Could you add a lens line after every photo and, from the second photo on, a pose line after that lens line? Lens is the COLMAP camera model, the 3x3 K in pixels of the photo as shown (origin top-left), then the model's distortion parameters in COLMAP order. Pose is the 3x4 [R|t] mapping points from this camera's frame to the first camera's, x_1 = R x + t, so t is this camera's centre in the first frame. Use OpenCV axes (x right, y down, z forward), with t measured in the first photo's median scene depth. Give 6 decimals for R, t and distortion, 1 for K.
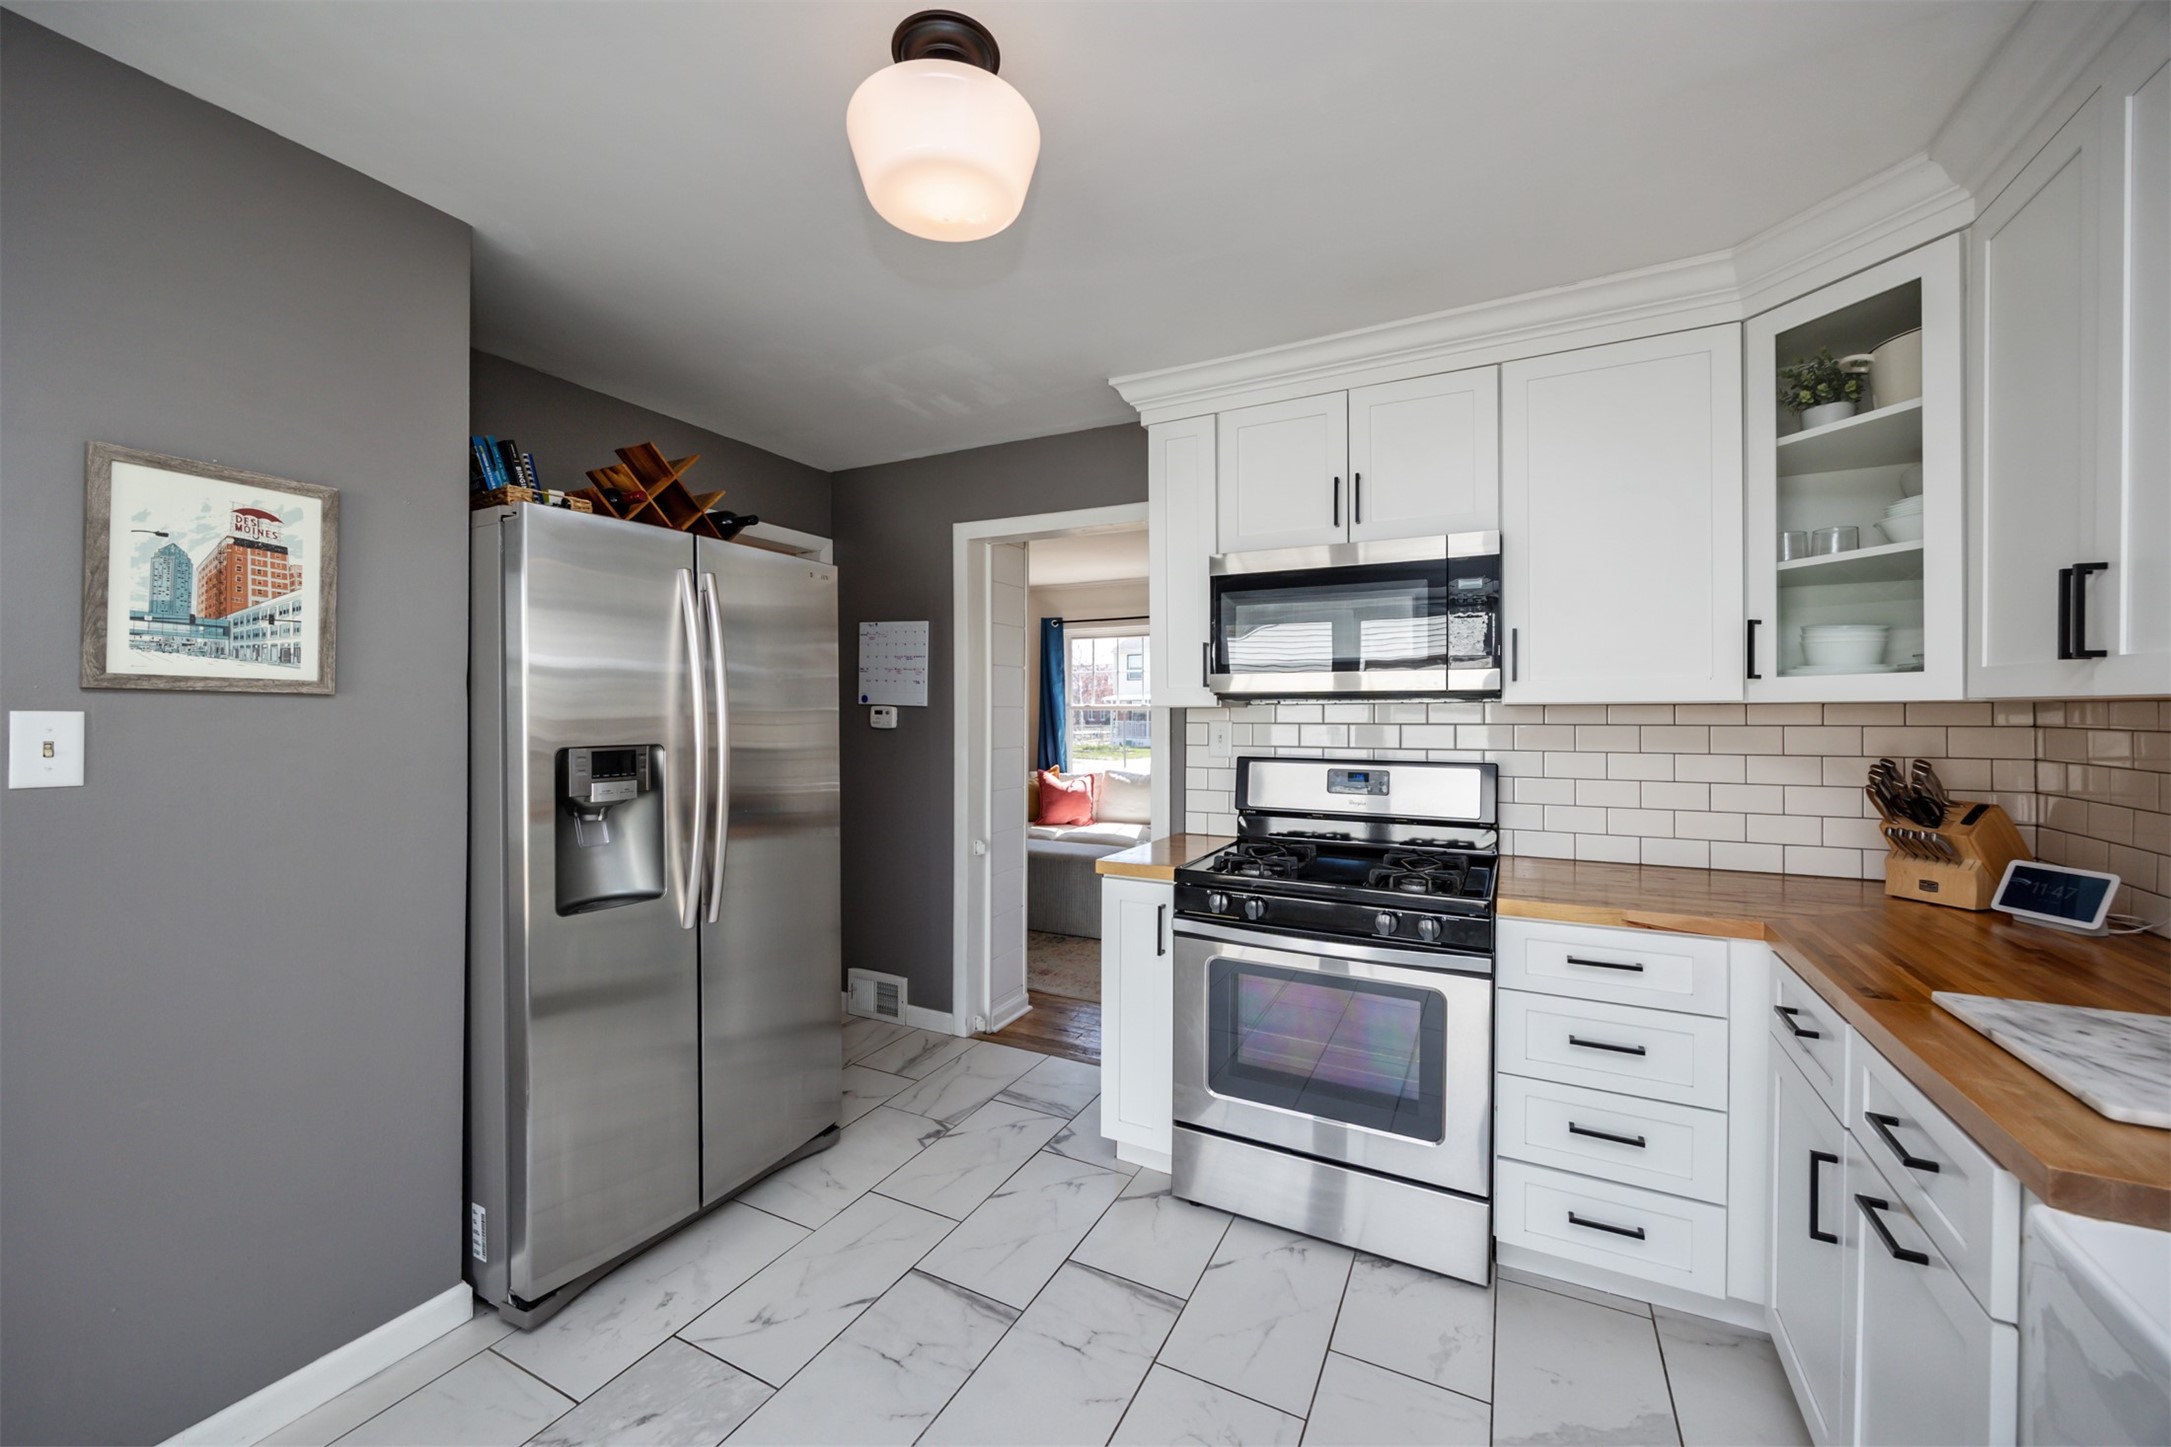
lens RADIAL K [[848.3, 0, 1020.9], [0, 848.3, 711.0], [0, 0, 1]] dist [-0.000284, 0.000465]
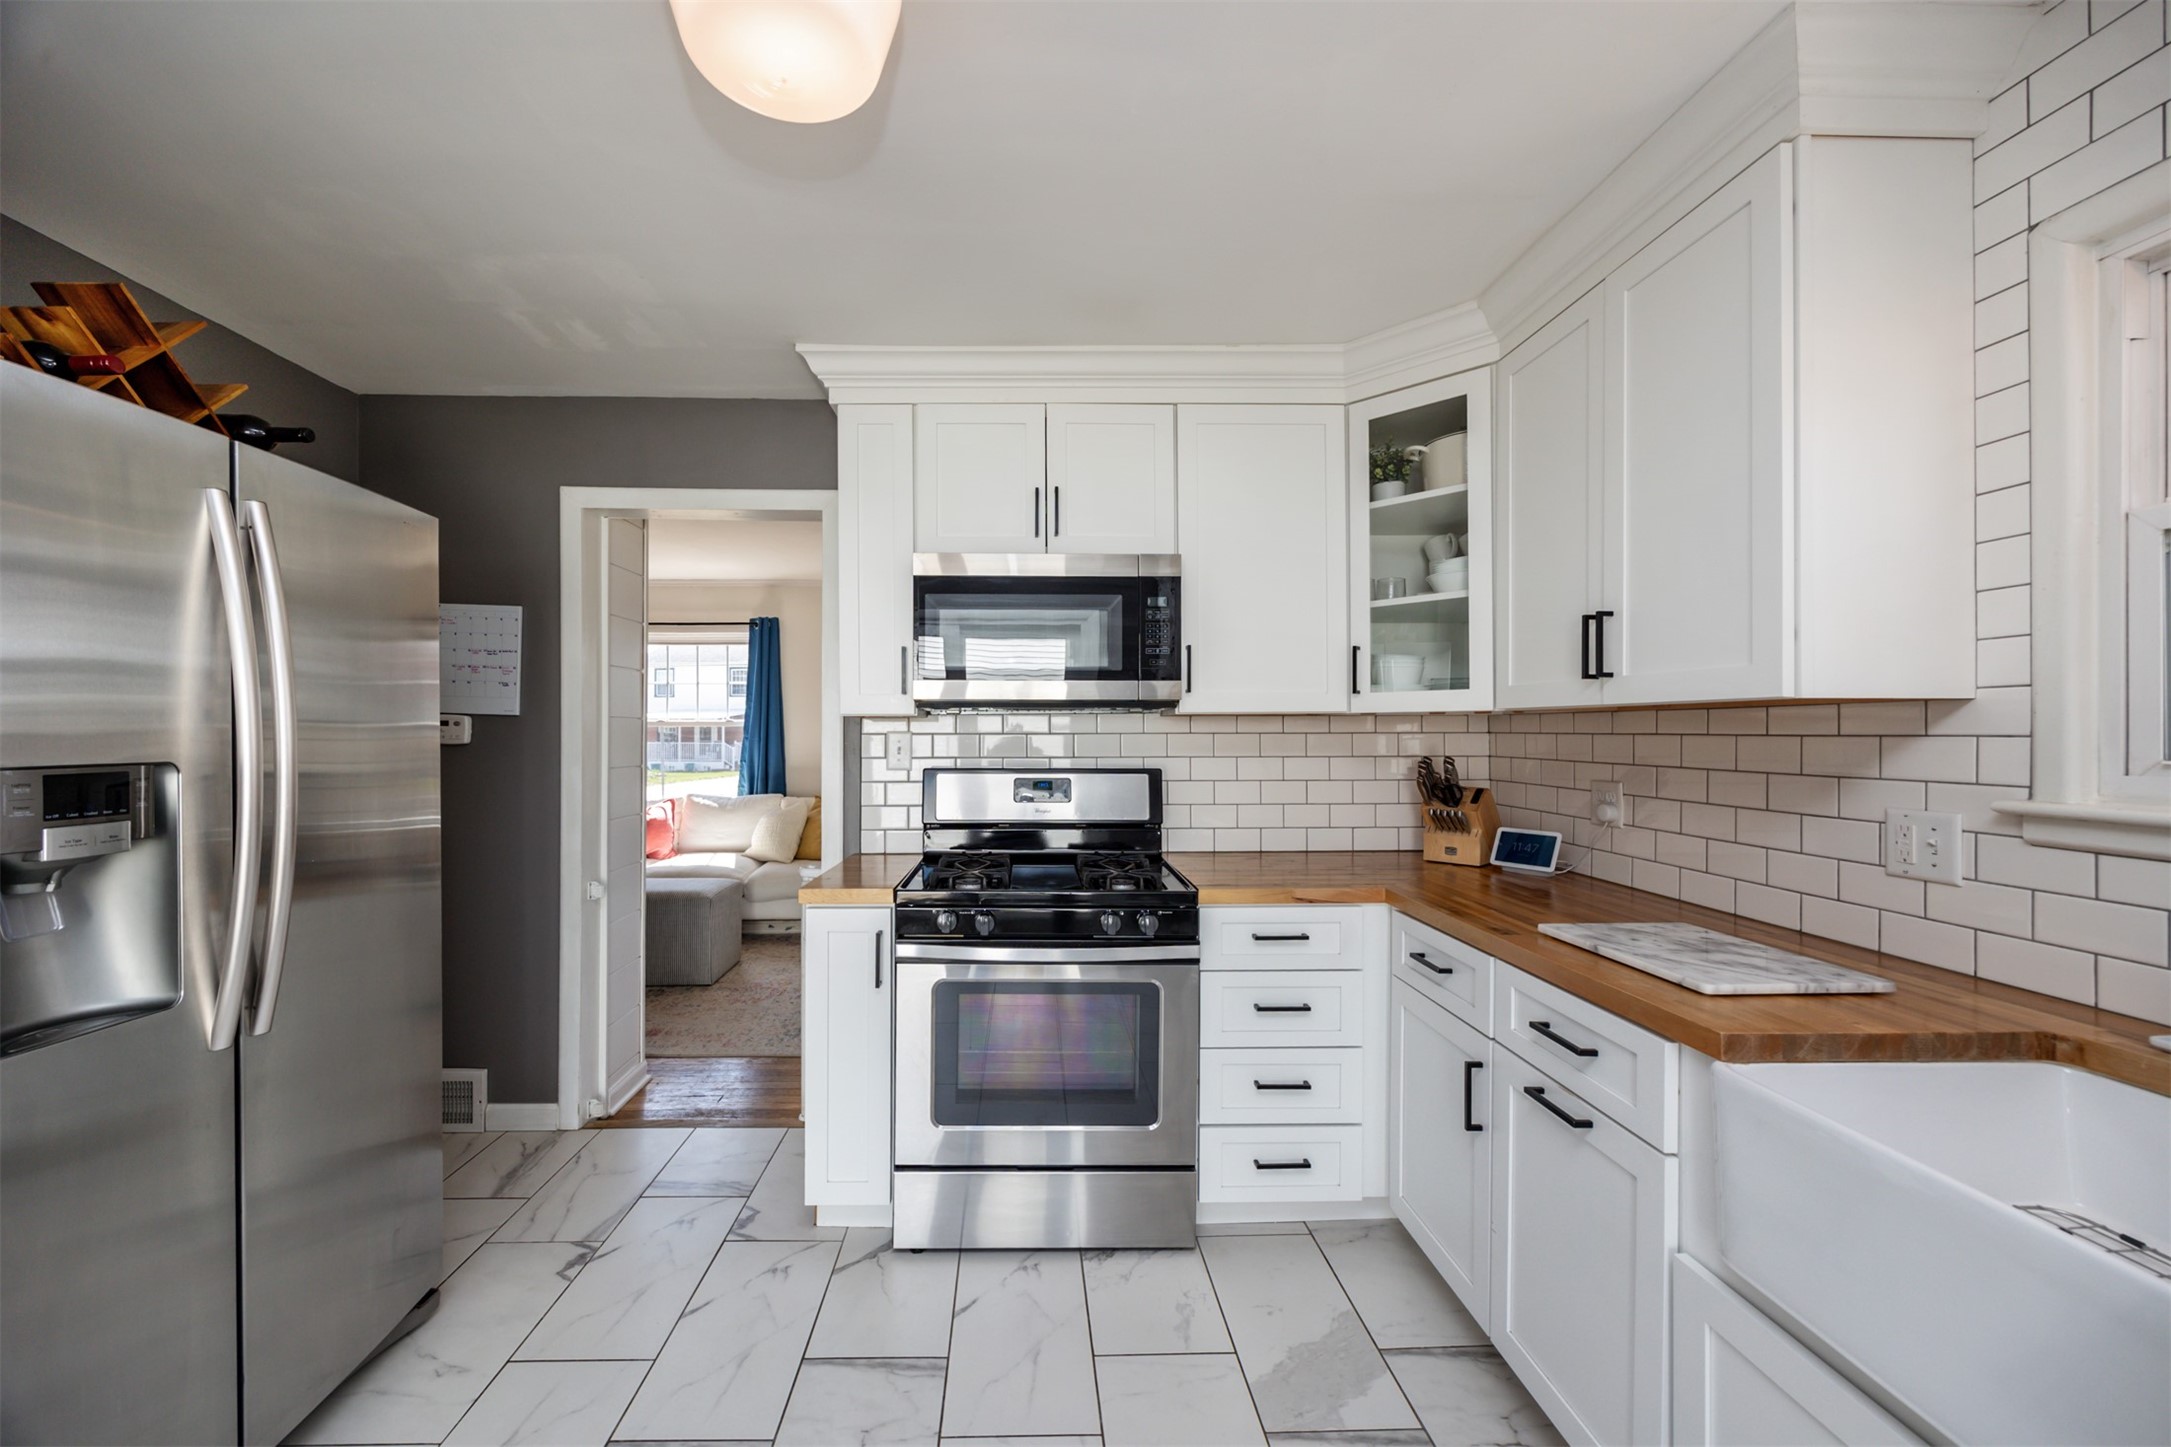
lens RADIAL K [[881.4, 0, 1011.3], [0, 881.4, 725.7], [0, 0, 1]] dist [-0.000231, 0.000174]
pose [[0.869403, 0.002662, 0.494096, -0.213379], [0.000412, 0.999981, -0.006113, 0.016527], [-0.494103, 0.005519, 0.869386, 0.129654]]
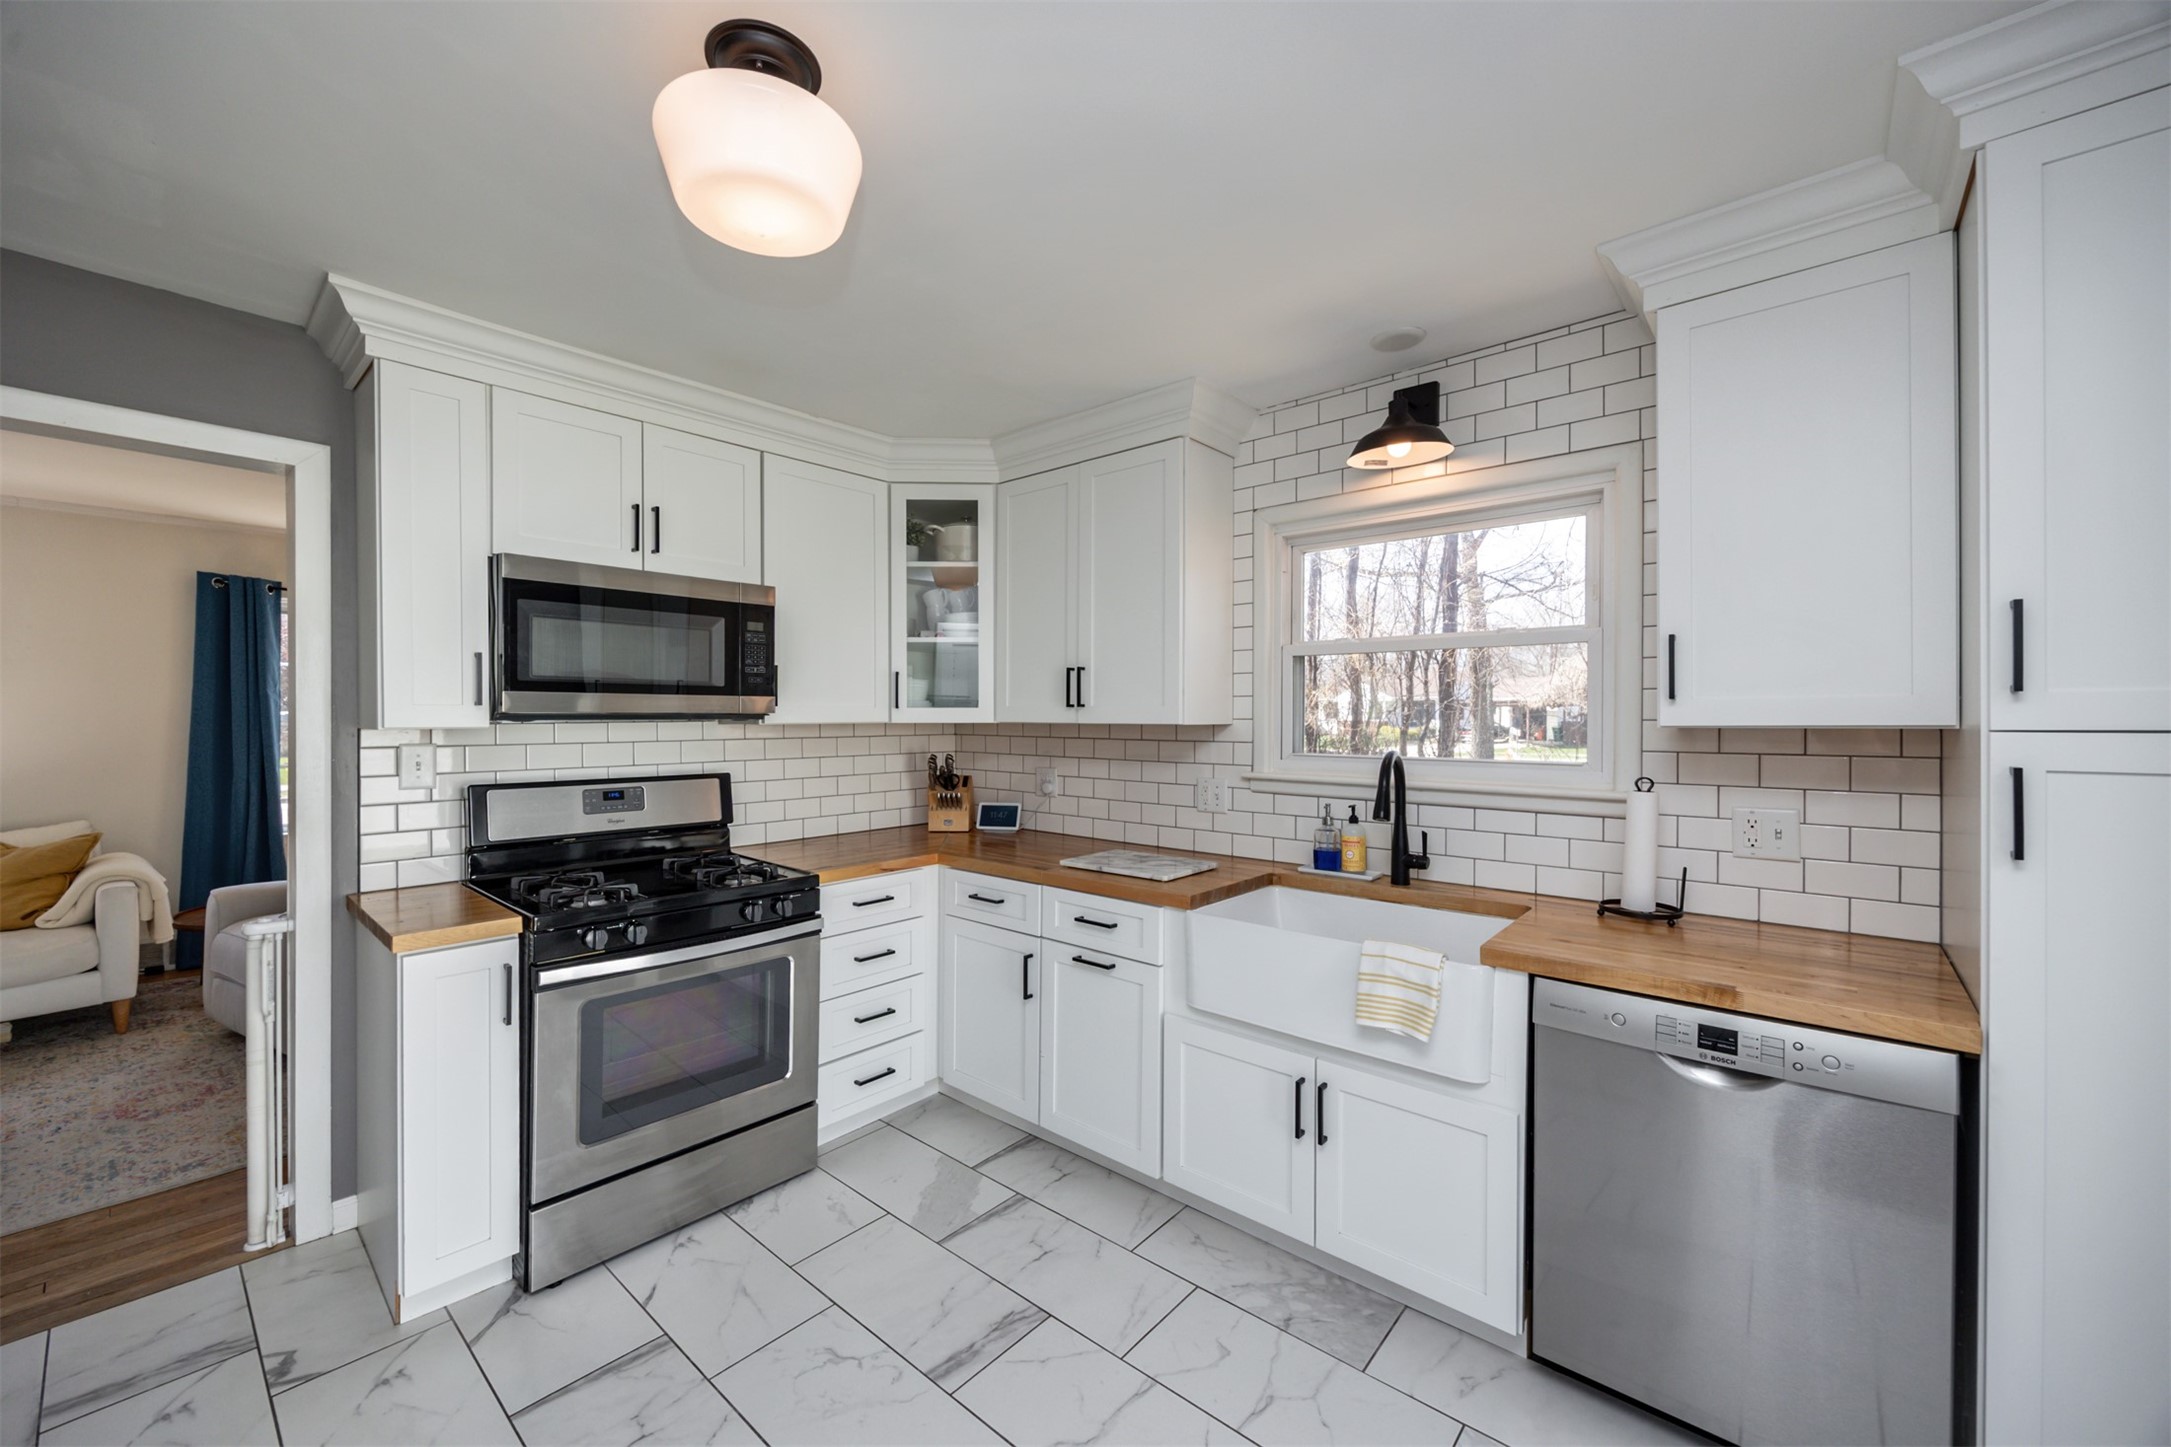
lens RADIAL K [[860.9, 0, 1108.6], [0, 860.9, 717.8], [0, 0, 1]] dist [-0.001190, -0.000202]
pose [[0.188770, -0.003017, 0.982017, -0.674475], [-0.001235, 0.999994, 0.003309, -0.026144], [-0.982021, -0.001838, 0.188765, 0.298083]]
